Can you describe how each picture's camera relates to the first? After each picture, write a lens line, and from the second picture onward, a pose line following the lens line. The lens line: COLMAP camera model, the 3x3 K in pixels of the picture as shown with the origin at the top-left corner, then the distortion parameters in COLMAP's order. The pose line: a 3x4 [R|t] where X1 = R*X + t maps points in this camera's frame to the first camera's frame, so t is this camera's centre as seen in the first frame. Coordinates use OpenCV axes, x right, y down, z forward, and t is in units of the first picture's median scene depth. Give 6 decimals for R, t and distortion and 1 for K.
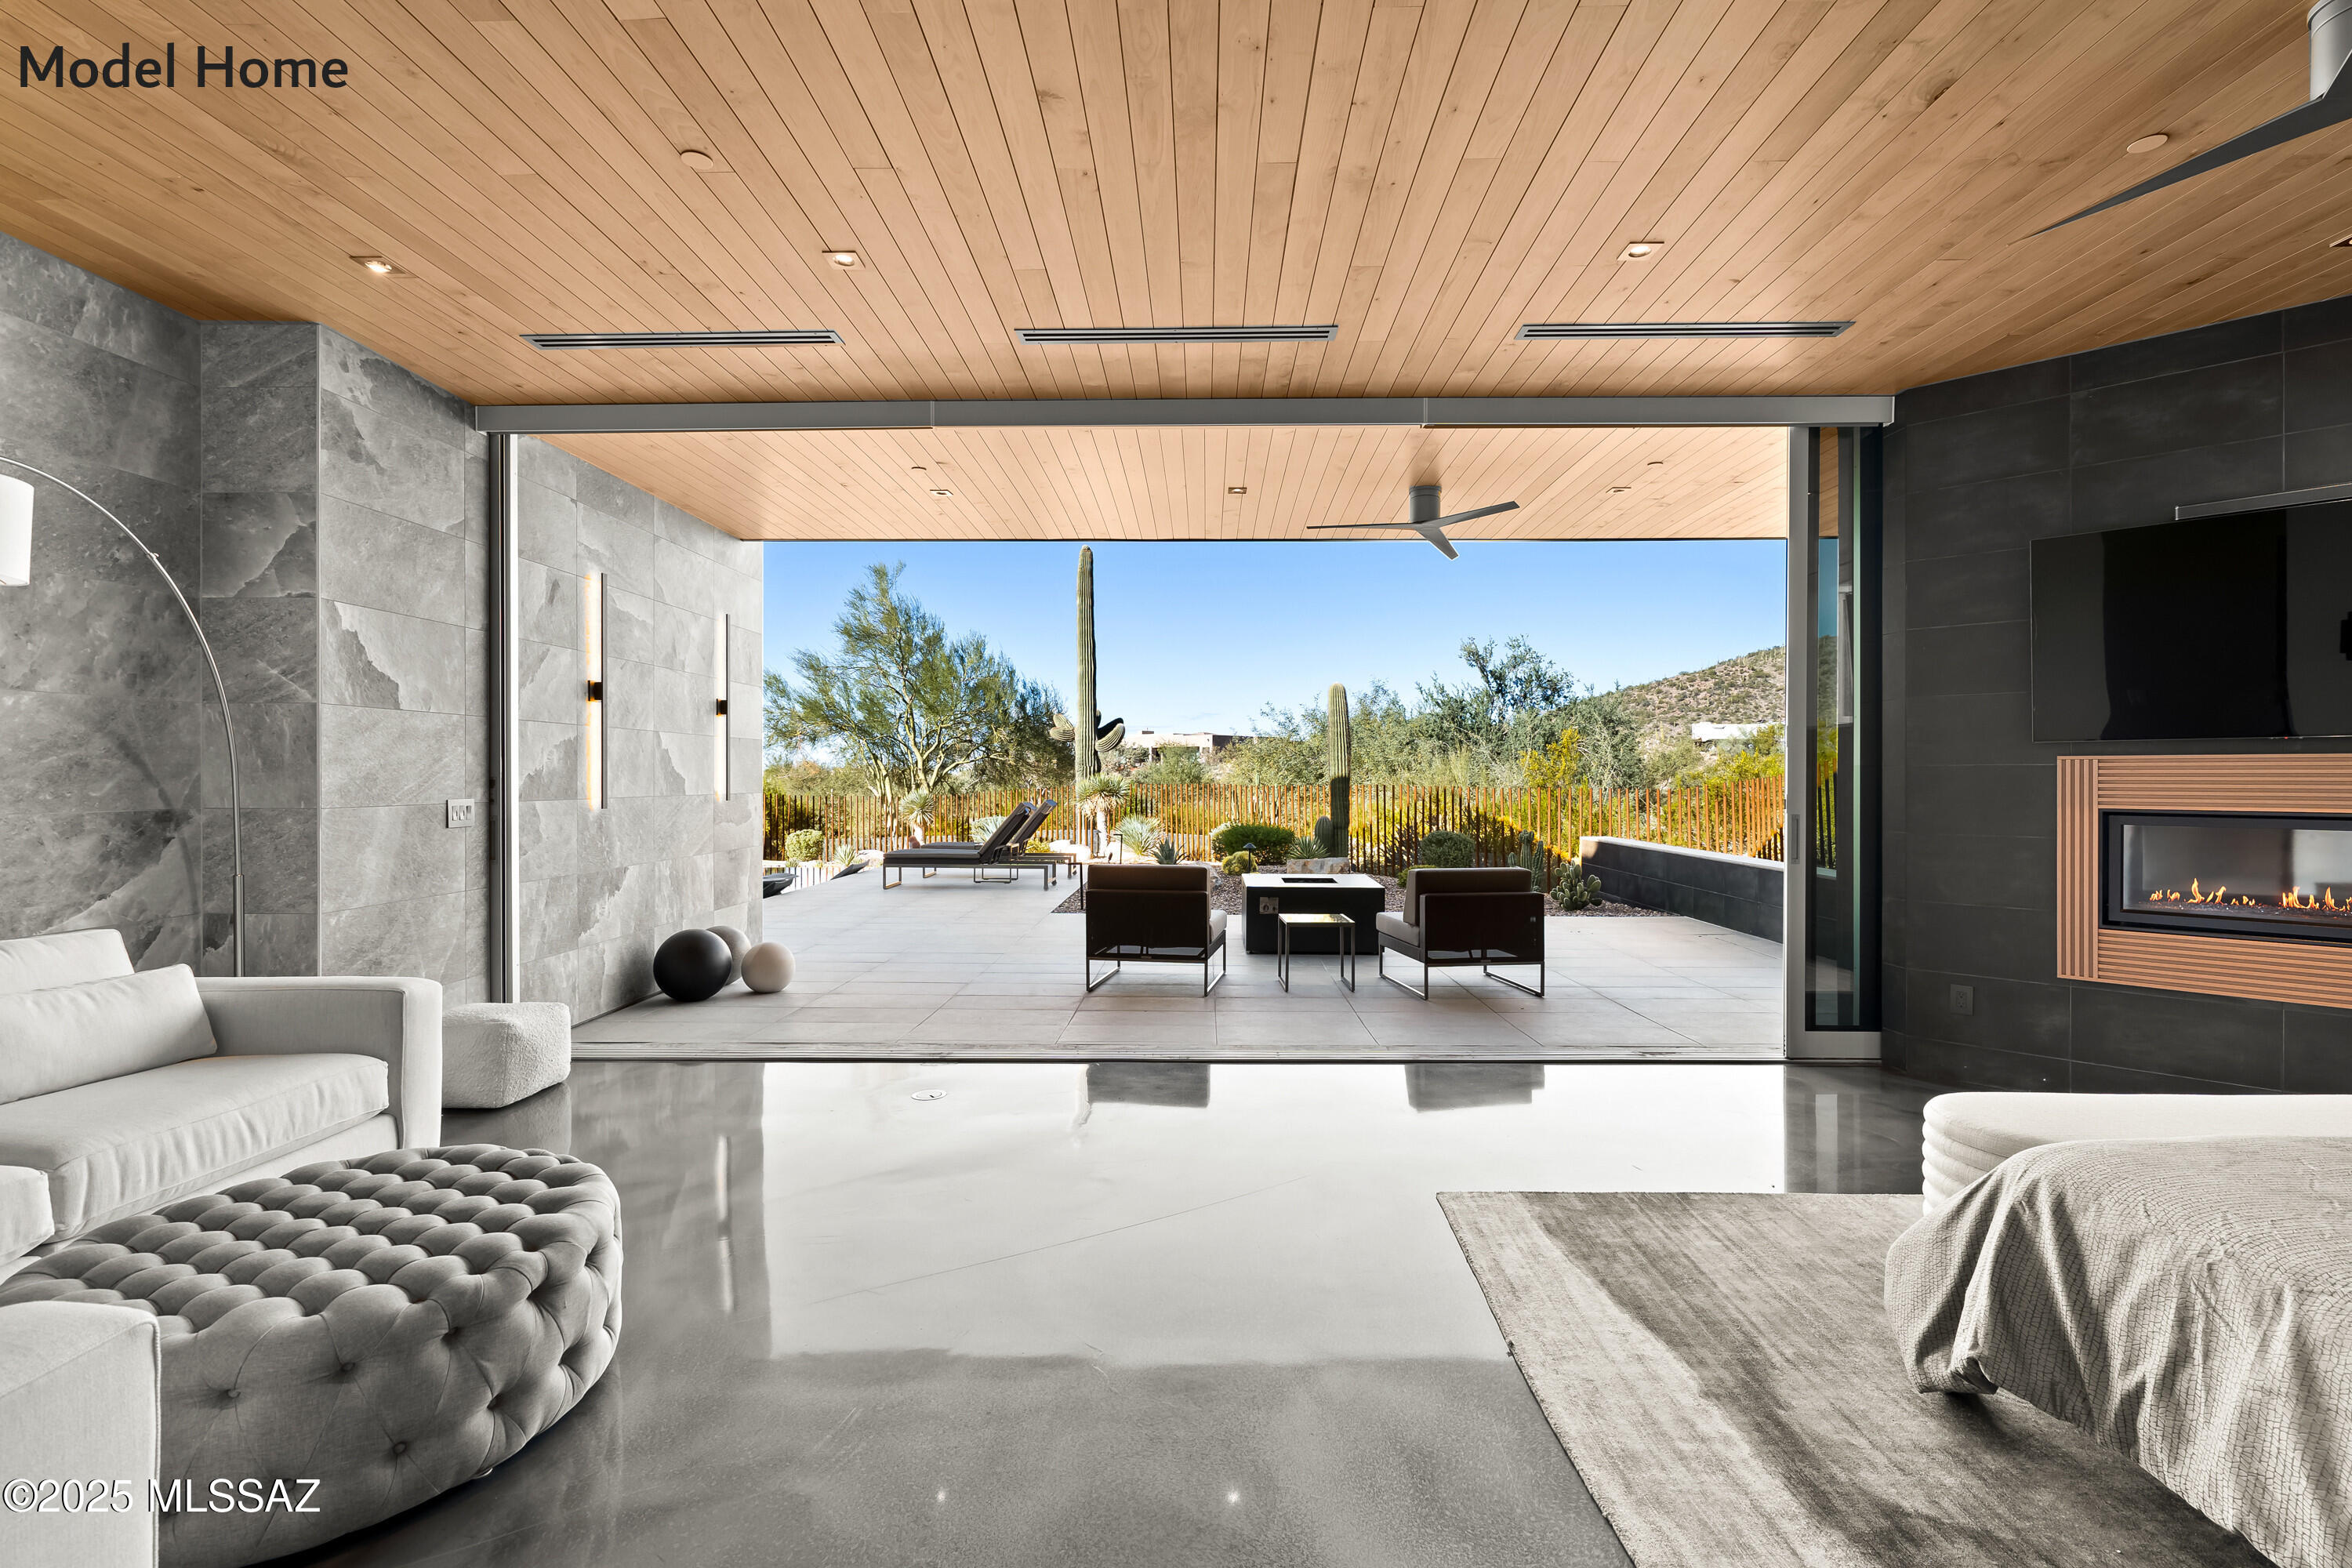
lens RADIAL K [[1074.7, 0, 1180.4], [0, 1074.7, 777.4], [0, 0, 1]] dist [0.003489, 0.000693]
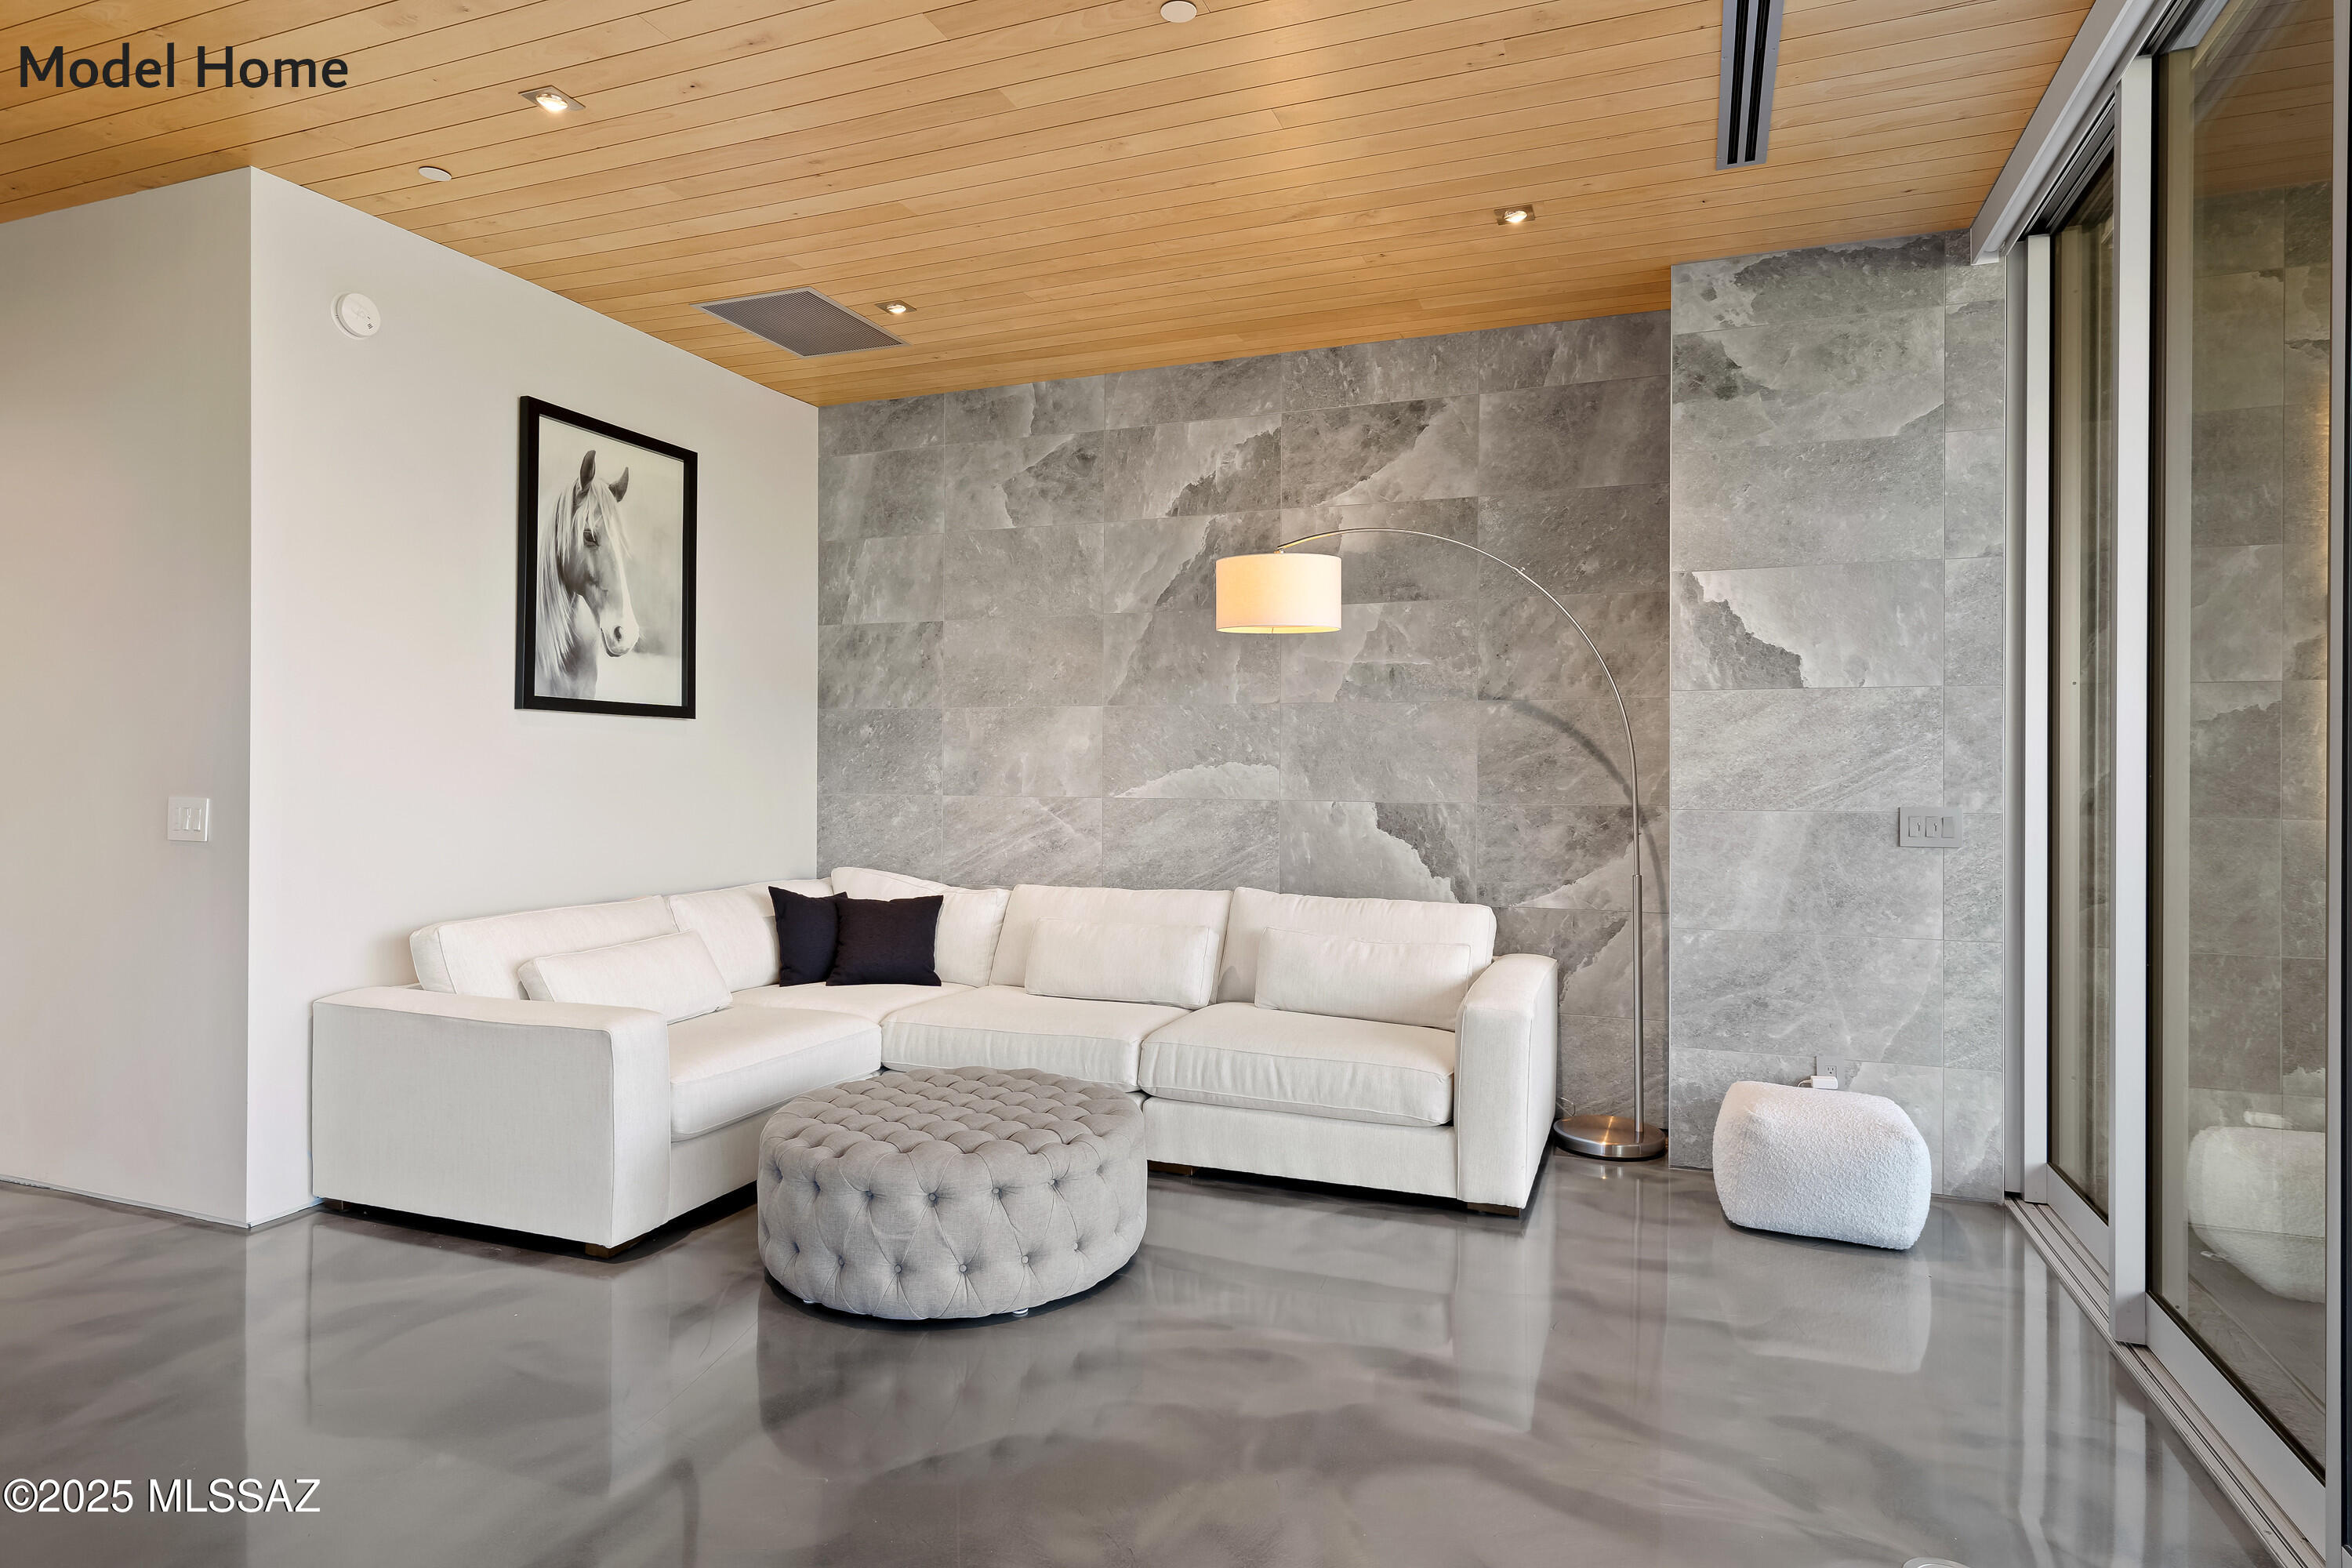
lens RADIAL K [[1303.0, 0, 1170.4], [0, 1303.0, 766.0], [0, 0, 1]] dist [0.012497, -0.000670]
pose [[-0.344201, -0.005180, -0.938882, 0.362800], [-0.006870, 0.999972, -0.002999, -0.000751], [0.938871, 0.005418, -0.344227, 1.005797]]
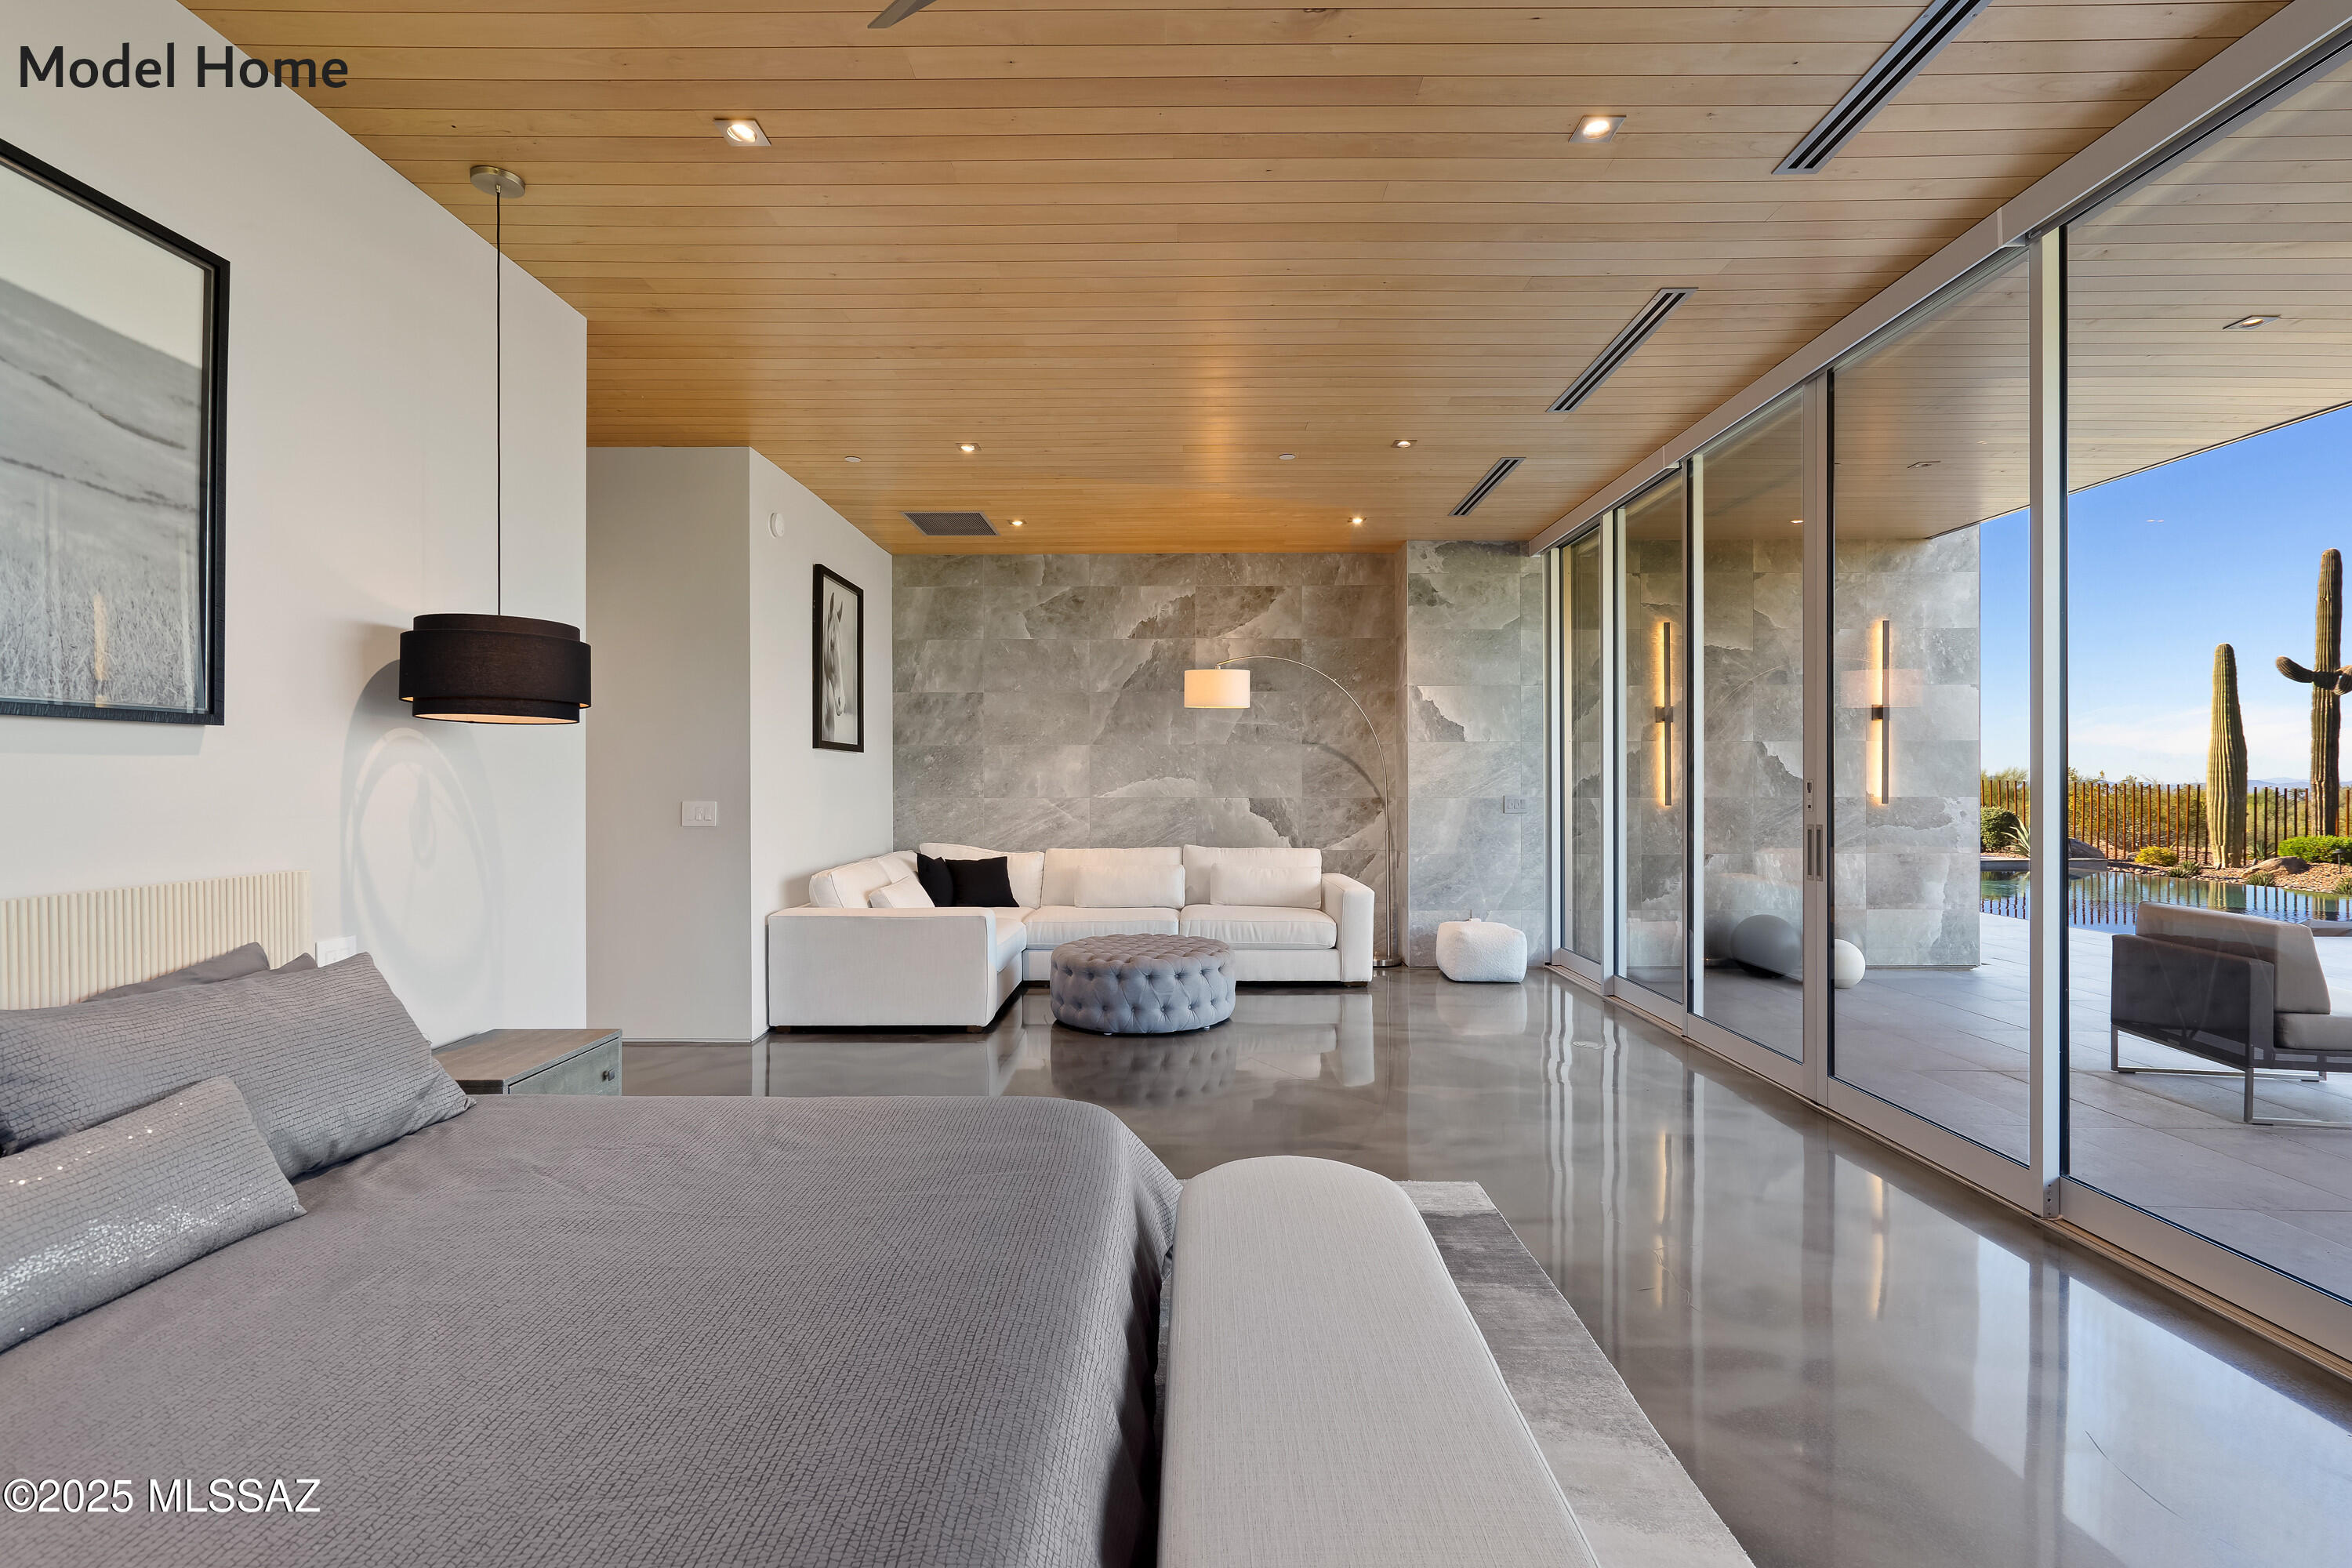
lens RADIAL K [[1074.7, 0, 1176.1], [0, 1074.7, 782.6], [0, 0, 1]] dist [0.003489, 0.000693]
pose [[0.011418, 0.000340, -0.999935, 1.090491], [0.001037, 0.999999, 0.000352, 0.000794], [0.999934, -0.001041, 0.011417, 0.587821]]
